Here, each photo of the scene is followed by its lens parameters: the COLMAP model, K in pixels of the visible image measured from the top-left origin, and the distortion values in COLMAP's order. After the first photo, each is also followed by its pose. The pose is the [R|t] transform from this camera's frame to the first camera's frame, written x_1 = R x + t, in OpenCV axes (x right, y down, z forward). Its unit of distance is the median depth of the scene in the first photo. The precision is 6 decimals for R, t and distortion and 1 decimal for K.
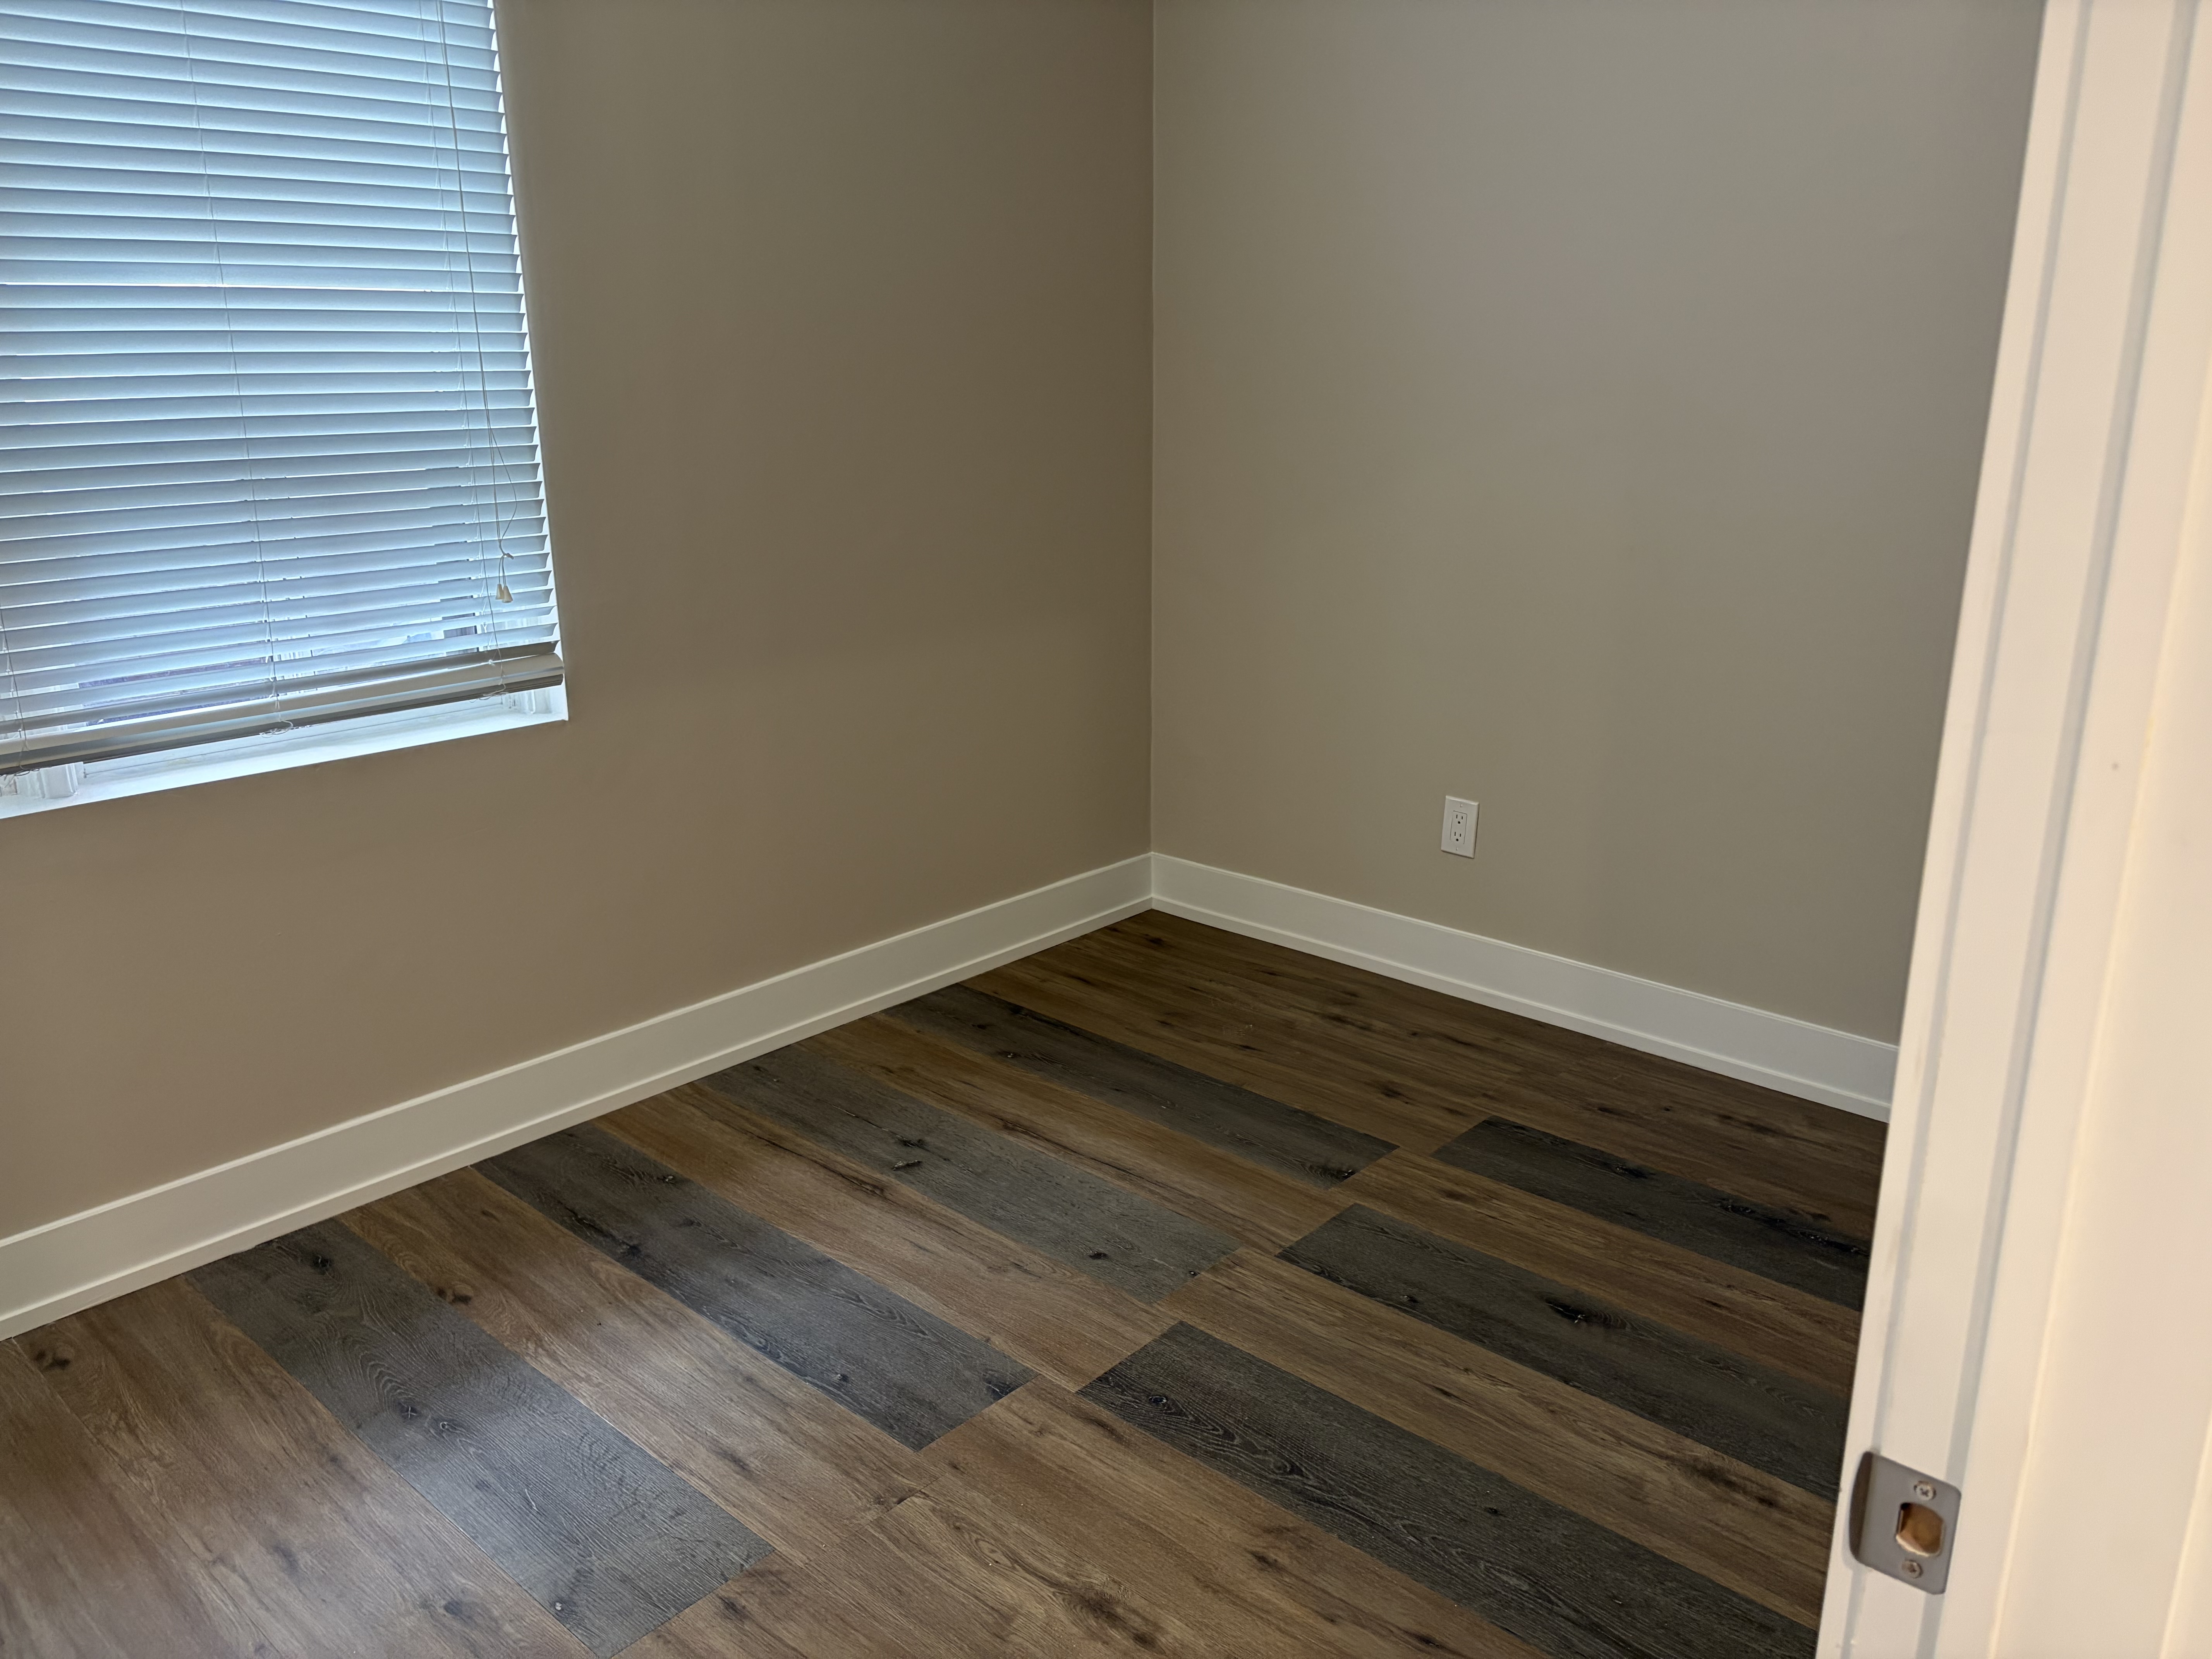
lens RADIAL K [[1681.3, 0, 1116.5], [0, 1681.3, 814.3], [0, 0, 1]] dist [0.073831, -0.098807]
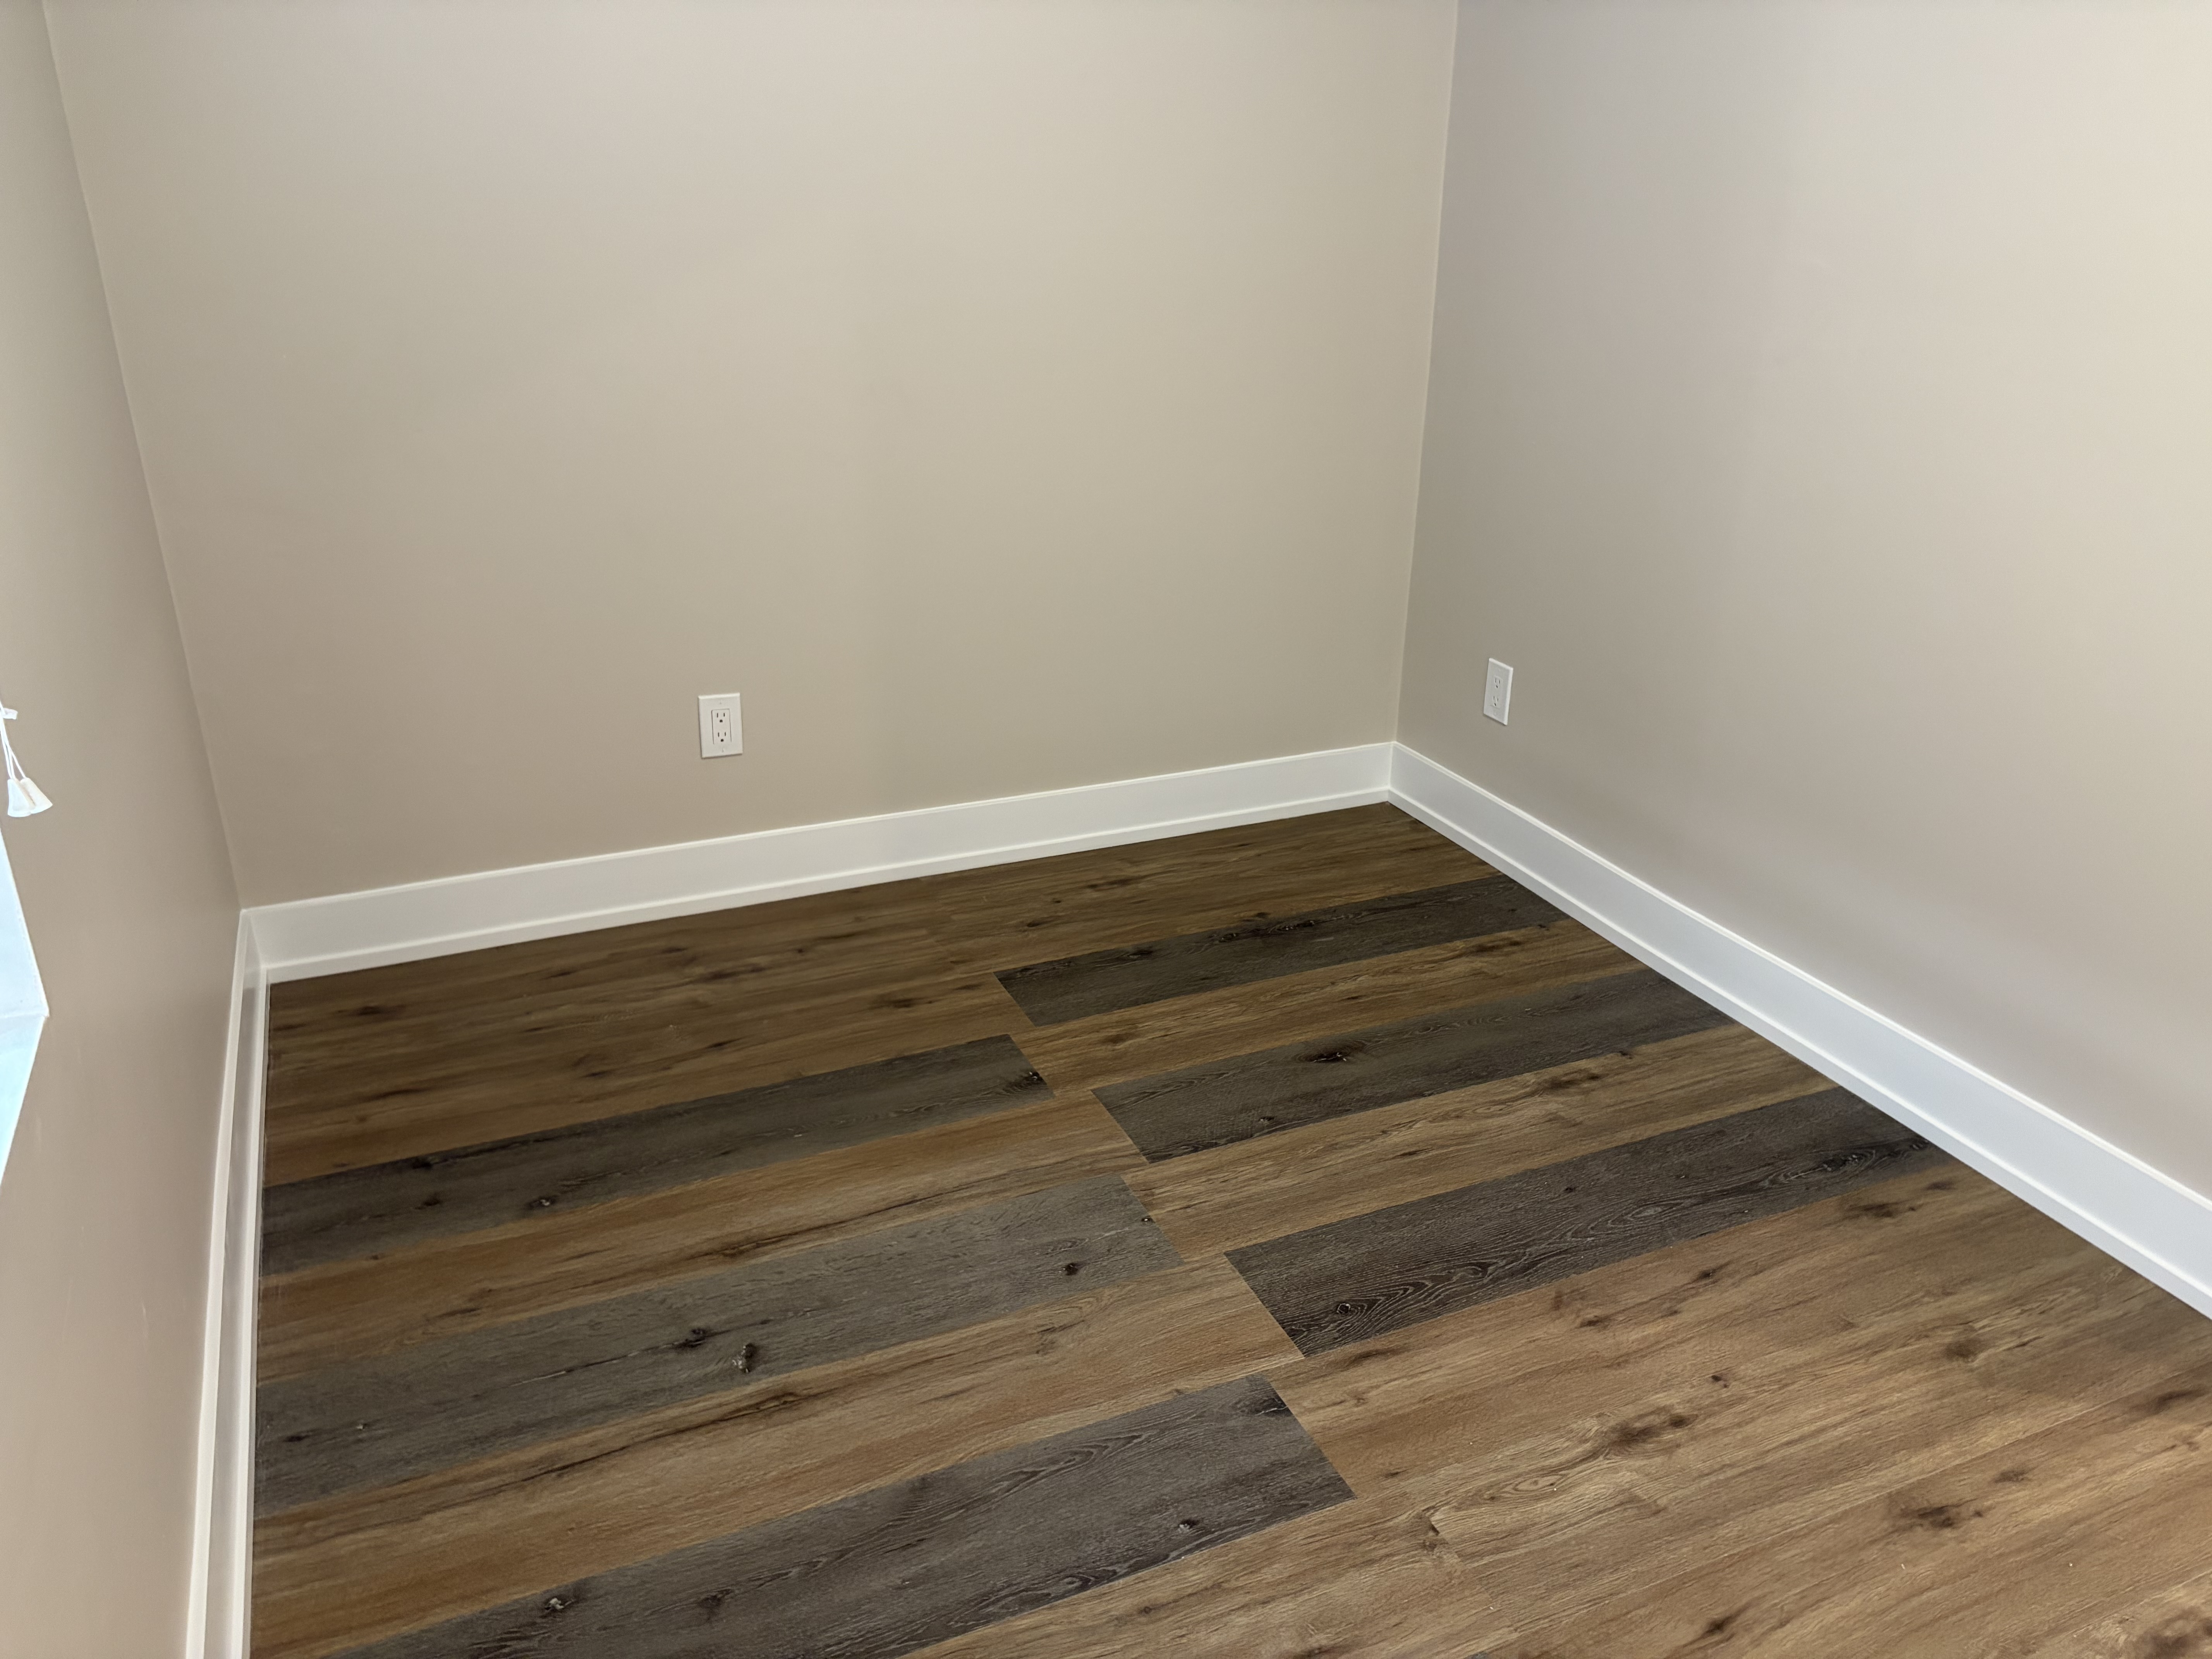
lens RADIAL K [[1681.3, 0, 1116.5], [0, 1681.3, 814.3], [0, 0, 1]] dist [0.073831, -0.098807]
pose [[0.412352, -0.346366, 0.842613, -0.639776], [0.237679, 0.933777, 0.267526, -0.184050], [-0.879474, 0.089956, 0.467368, 0.528032]]
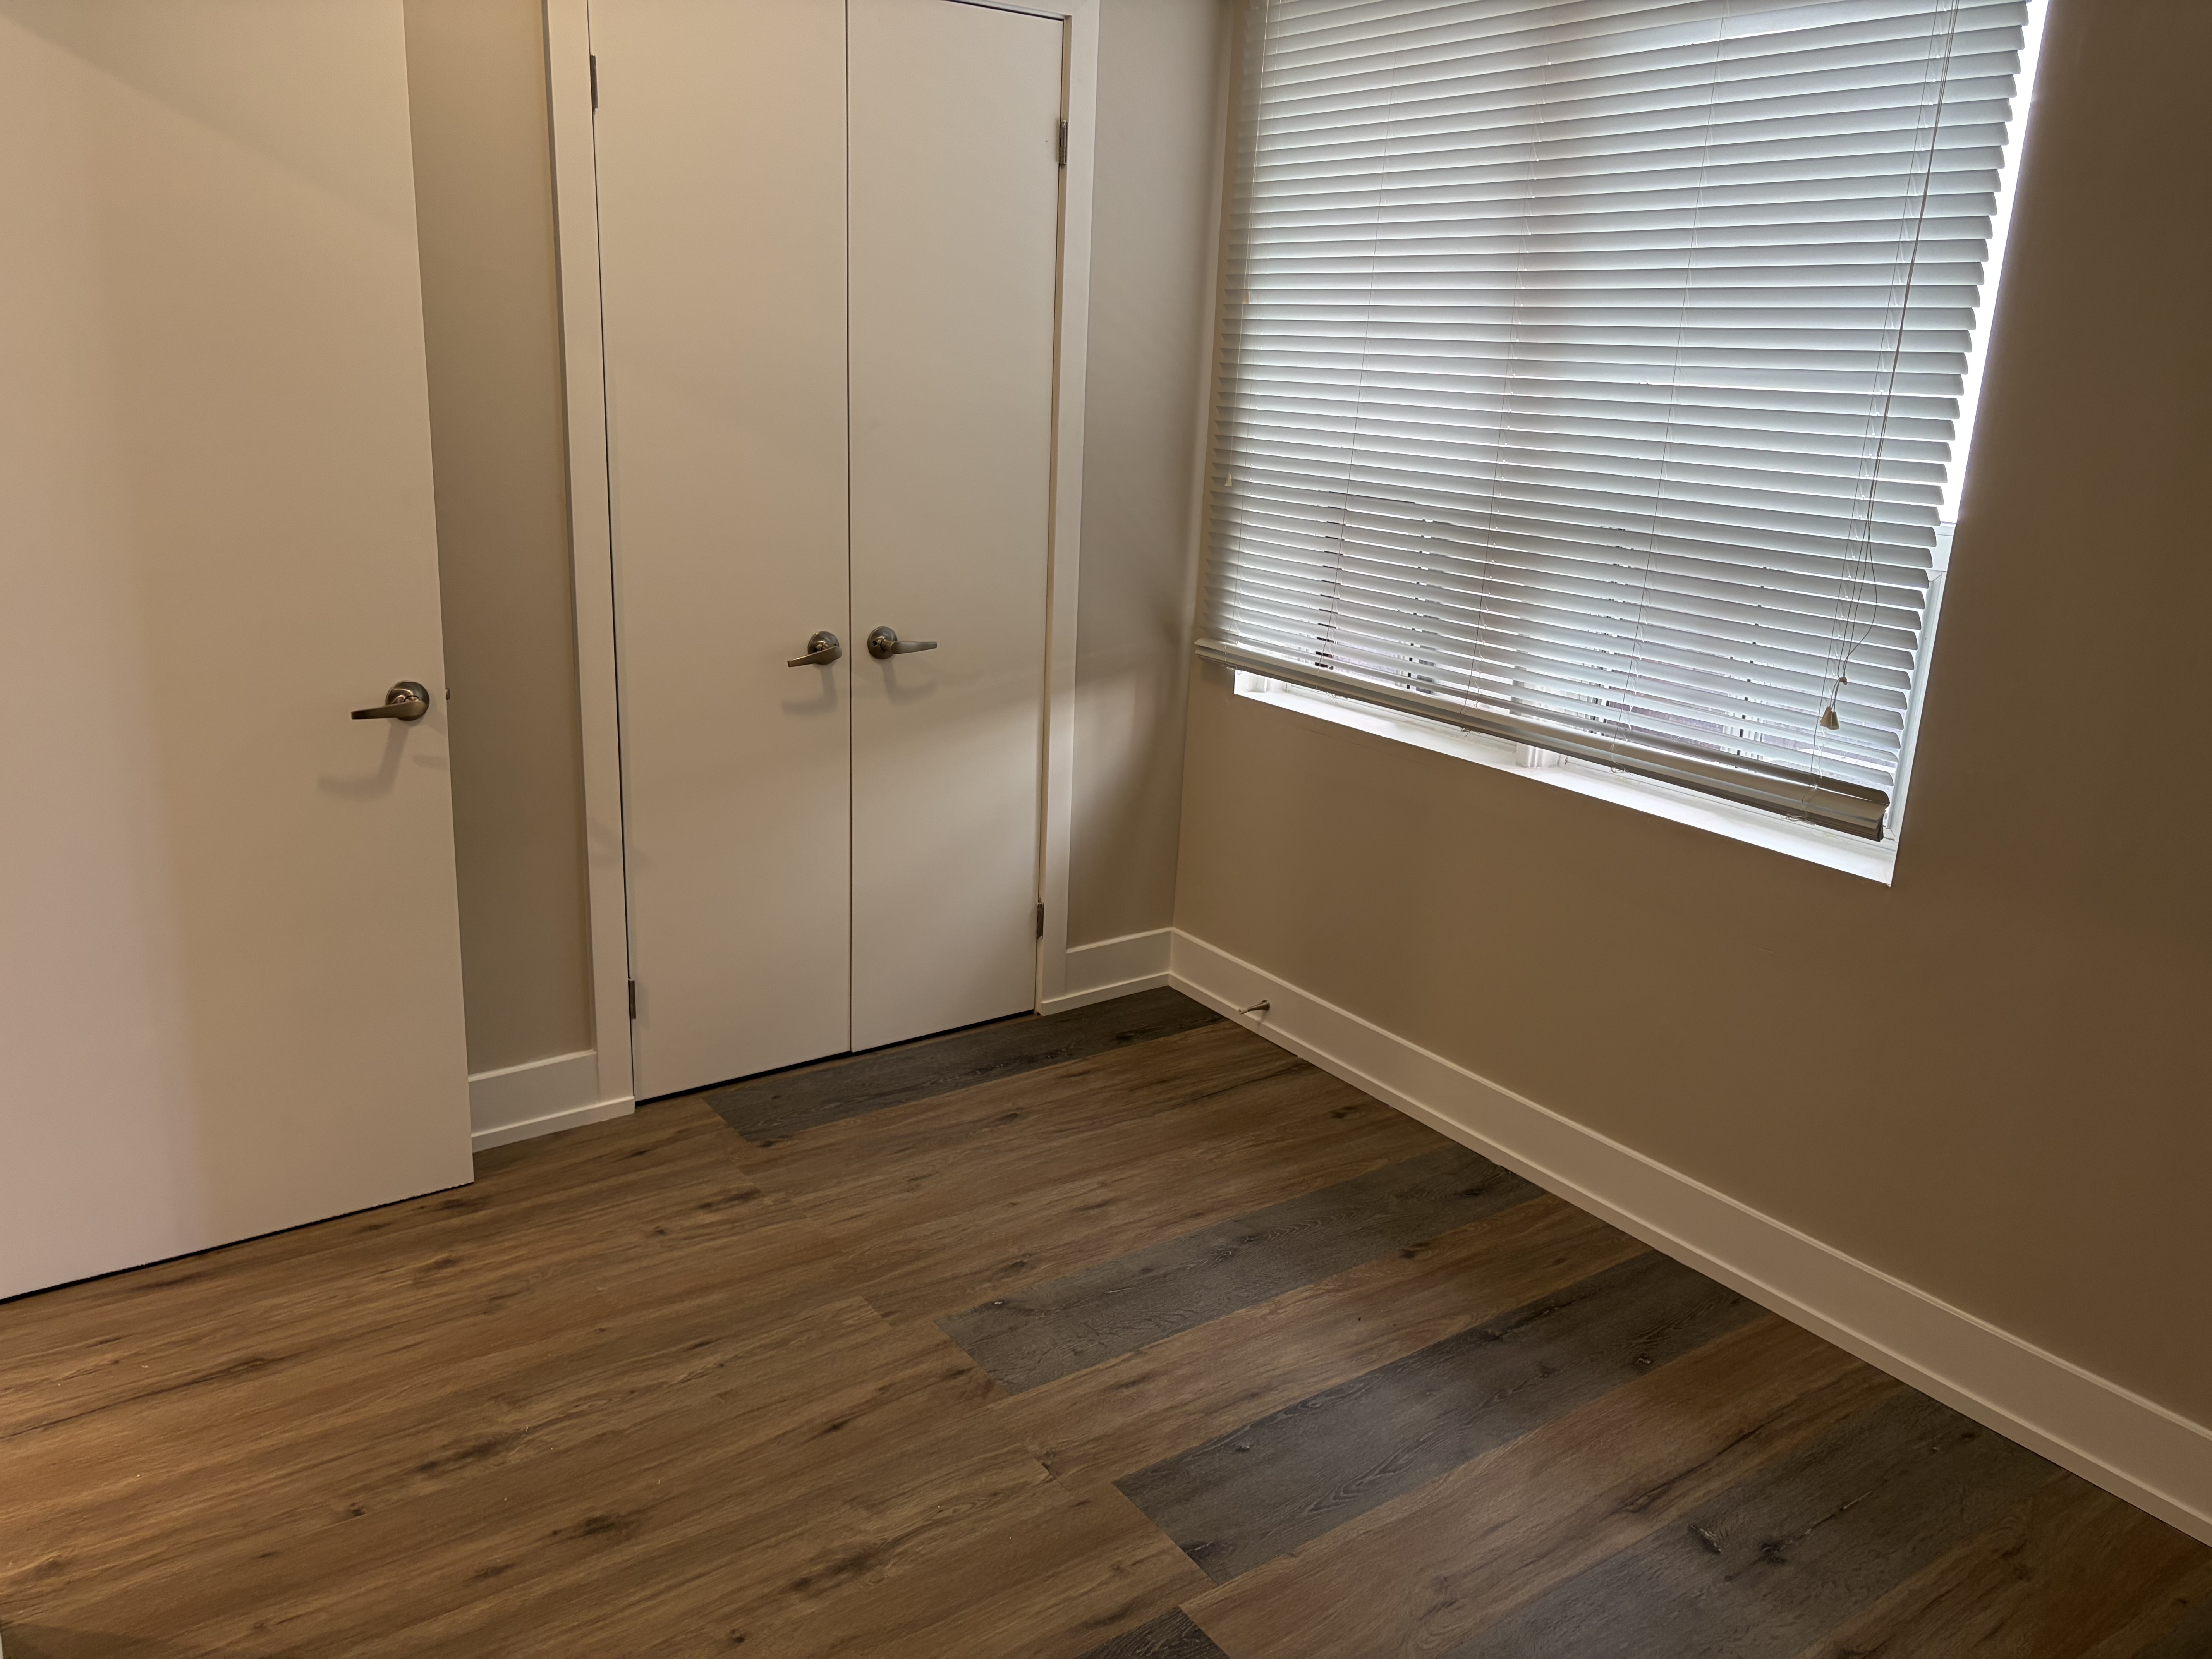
lens RADIAL K [[1666.6, 0, 1113.7], [0, 1666.6, 827.8], [0, 0, 1]] dist [0.016034, -0.010945]
pose [[-0.219960, 0.259718, -0.940300, 0.591610], [-0.312176, 0.894478, 0.320087, -0.248033], [0.924210, 0.363945, -0.115672, 0.778677]]
